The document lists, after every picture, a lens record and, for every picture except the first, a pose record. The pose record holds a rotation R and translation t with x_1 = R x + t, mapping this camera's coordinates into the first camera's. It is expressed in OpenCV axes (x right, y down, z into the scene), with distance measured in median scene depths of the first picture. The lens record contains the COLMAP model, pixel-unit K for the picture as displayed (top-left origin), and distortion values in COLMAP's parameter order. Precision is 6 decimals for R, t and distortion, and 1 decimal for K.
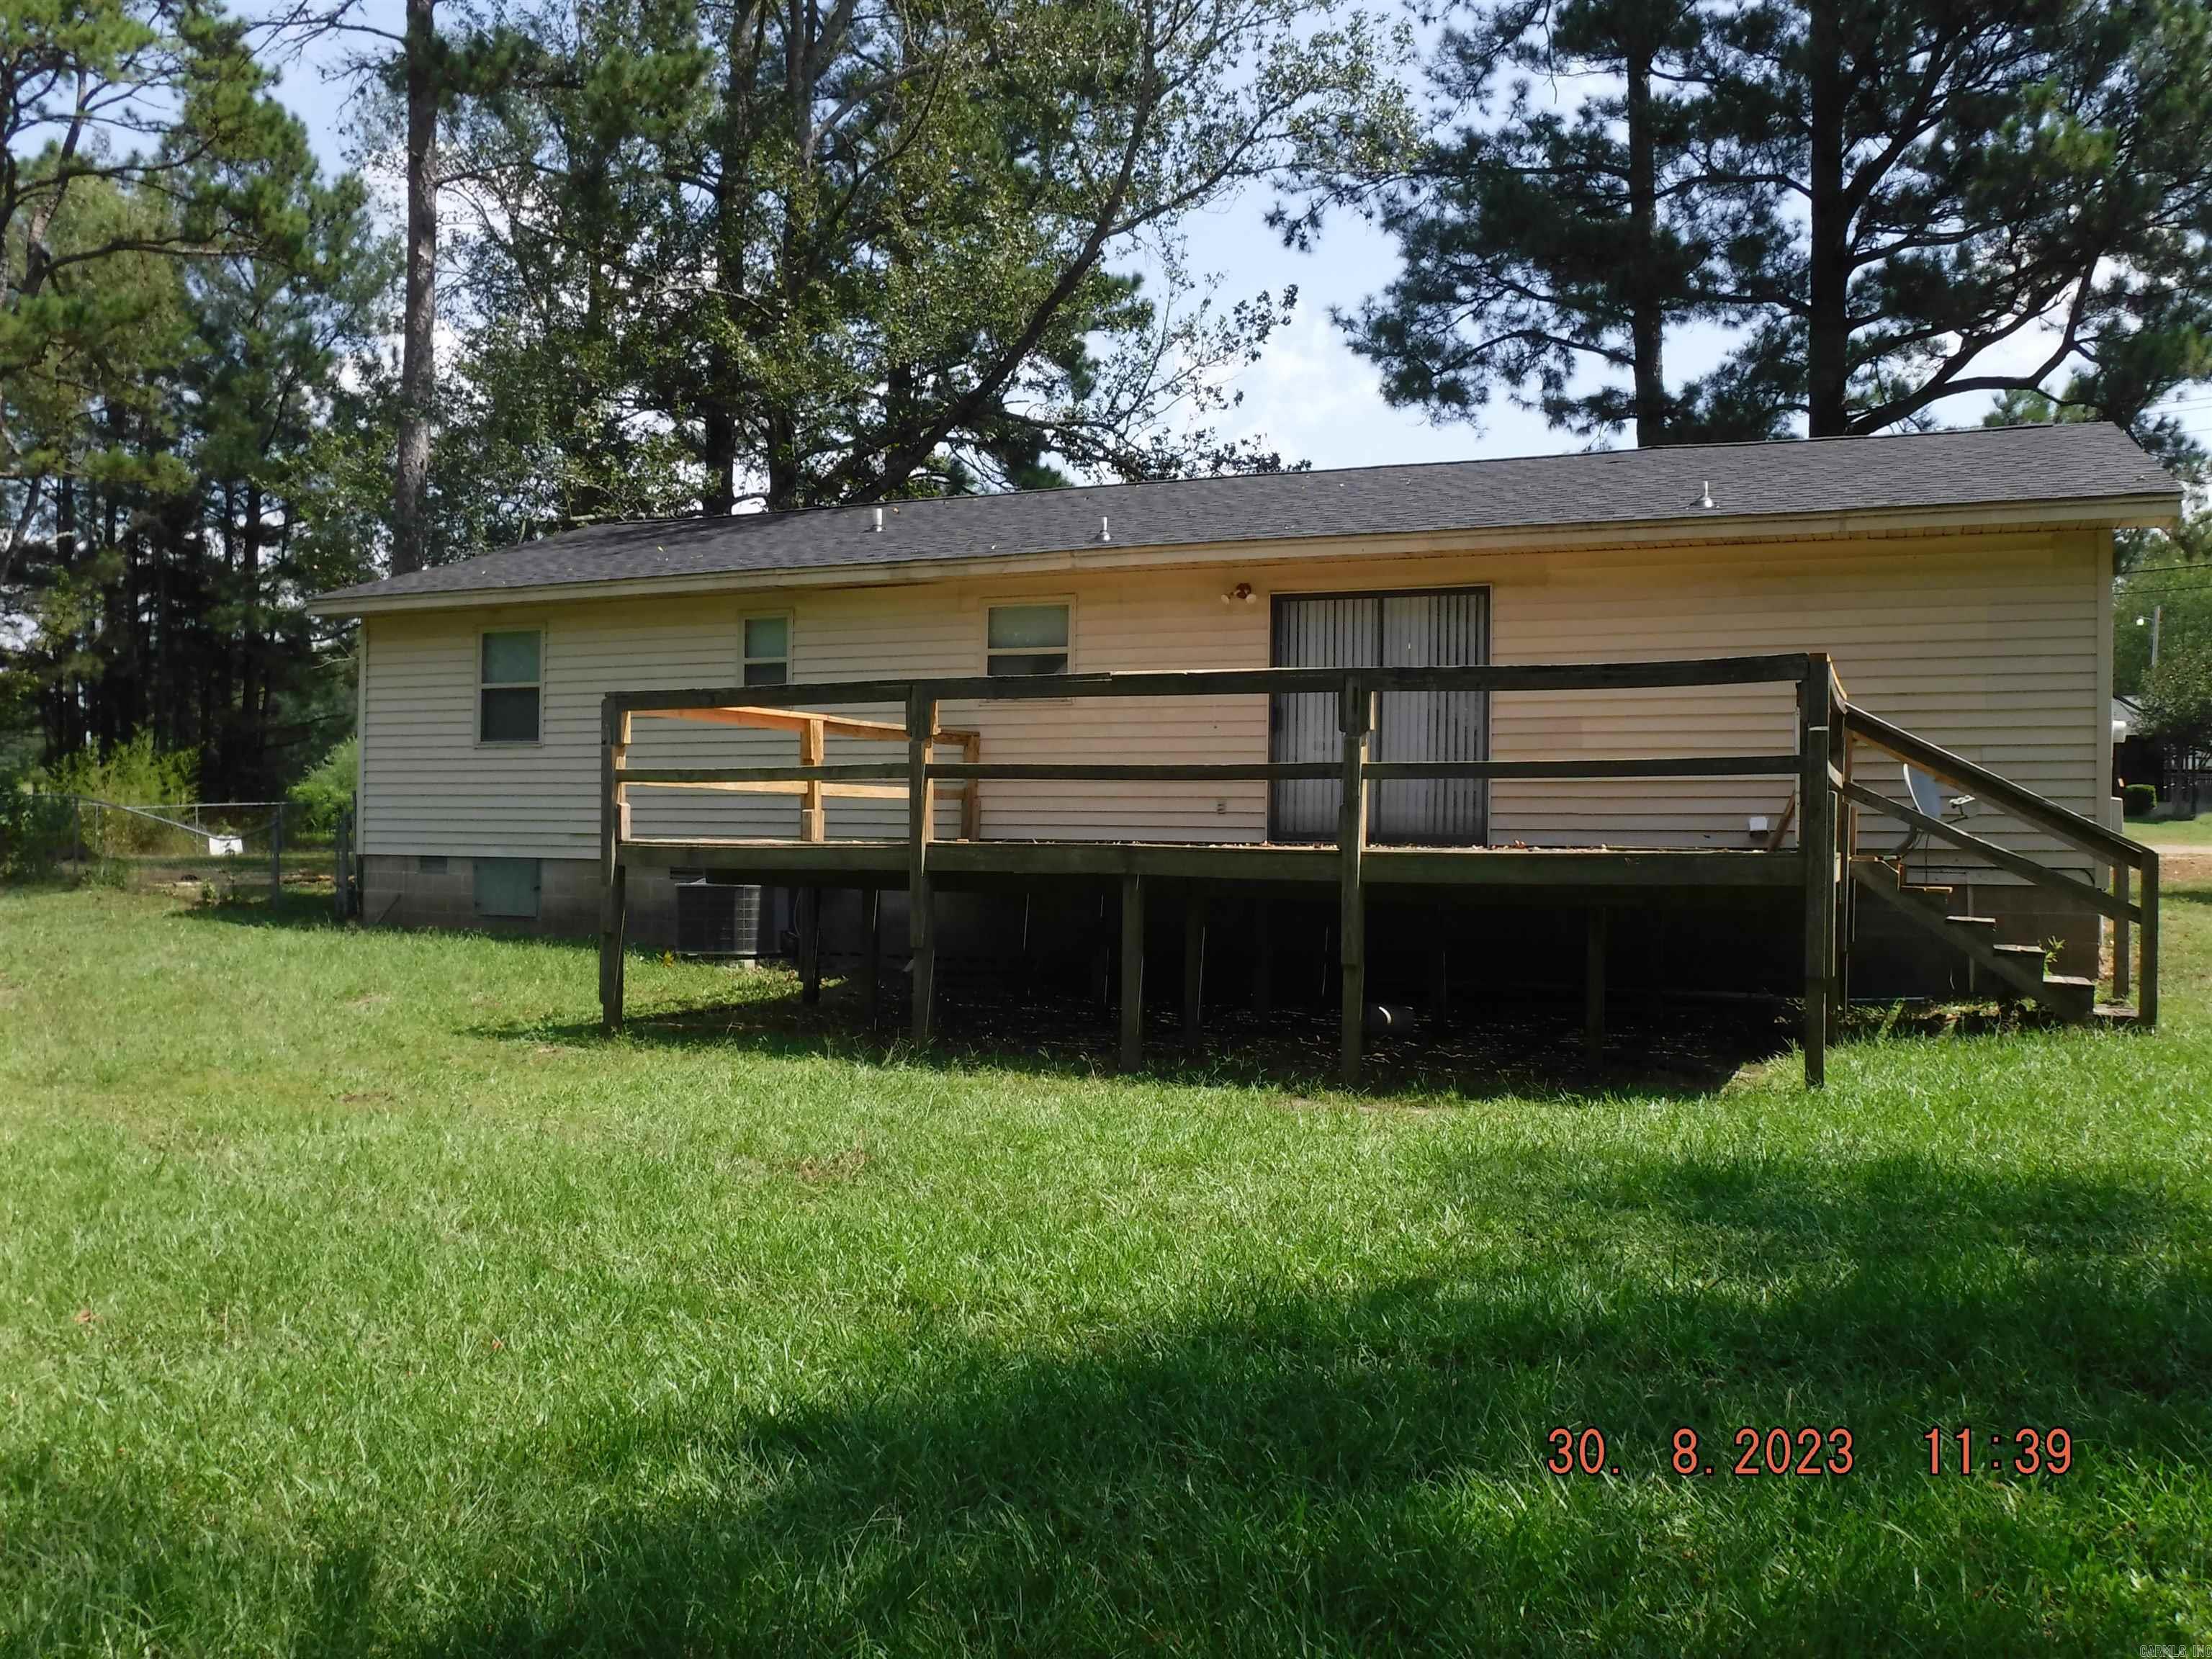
lens RADIAL K [[1813.0, 0, 1103.1], [0, 1813.0, 828.6], [0, 0, 1]] dist [-0.100575, 0.040657]
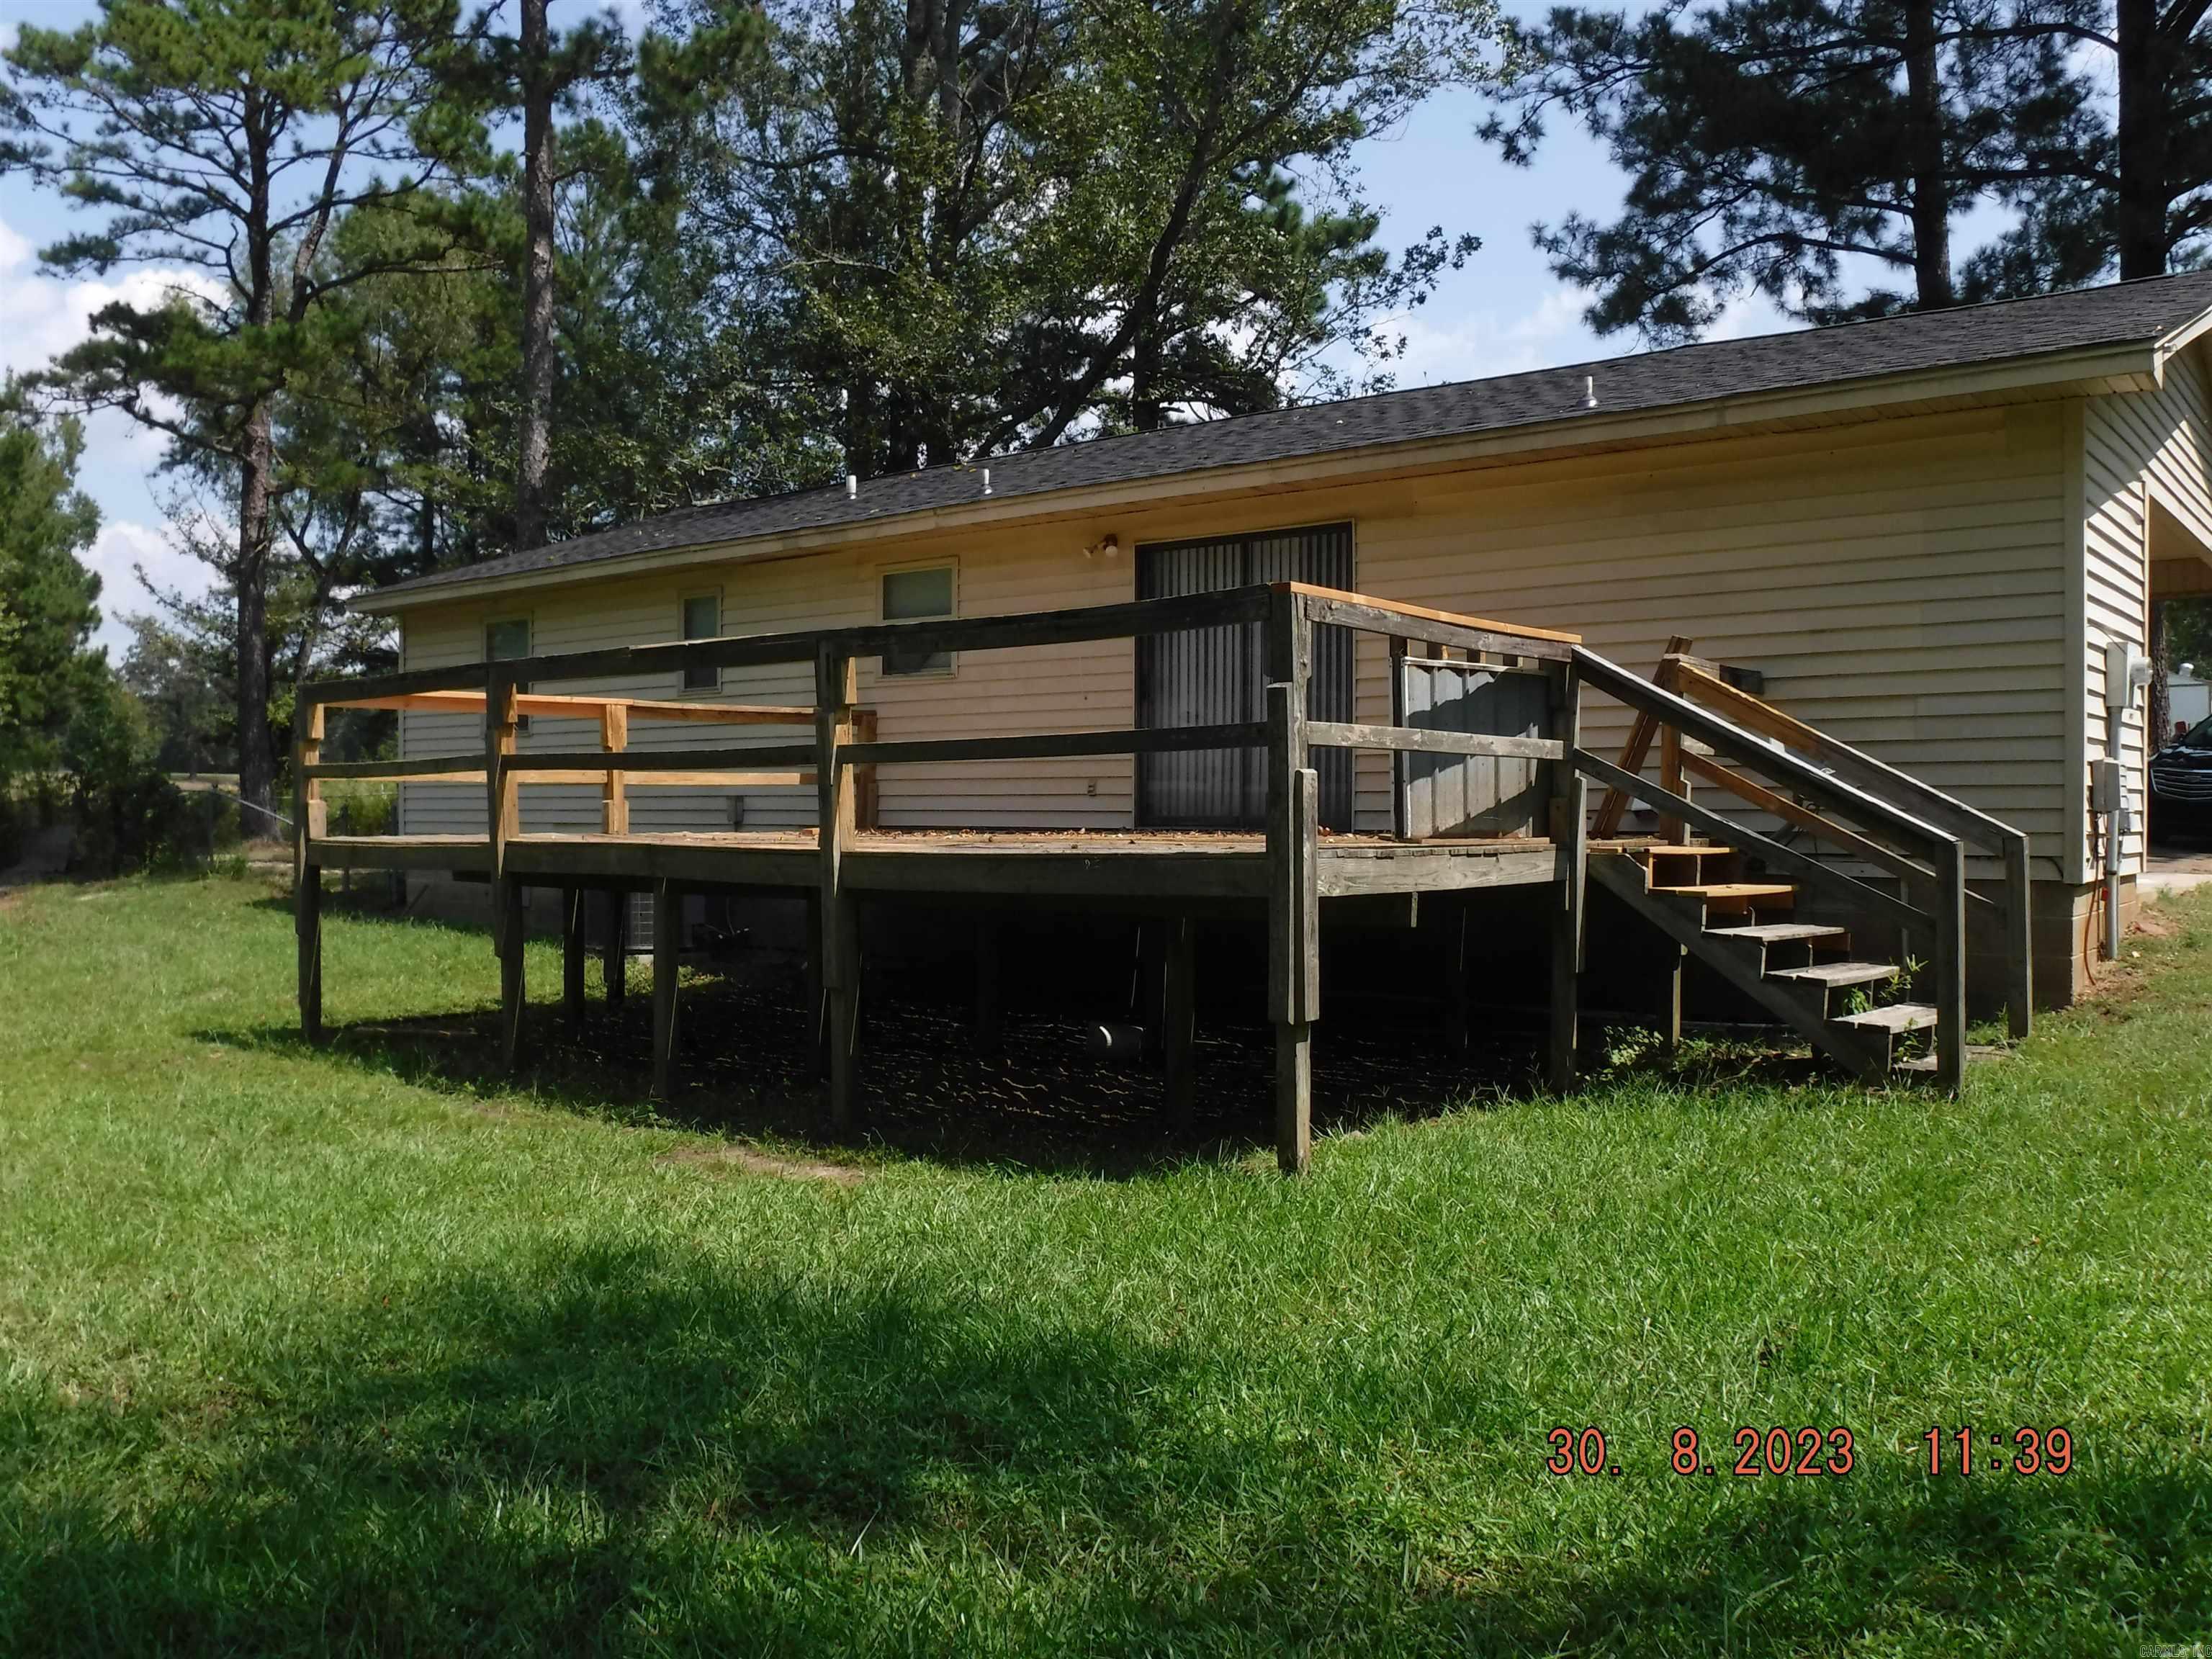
lens RADIAL K [[1813.0, 0, 1110.0], [0, 1813.0, 831.8], [0, 0, 1]] dist [-0.100575, 0.040657]
pose [[0.968416, -0.010686, -0.249112, 0.139006], [0.015204, 0.999753, 0.016221, -0.002391], [0.248877, -0.019496, 0.968339, 0.069145]]
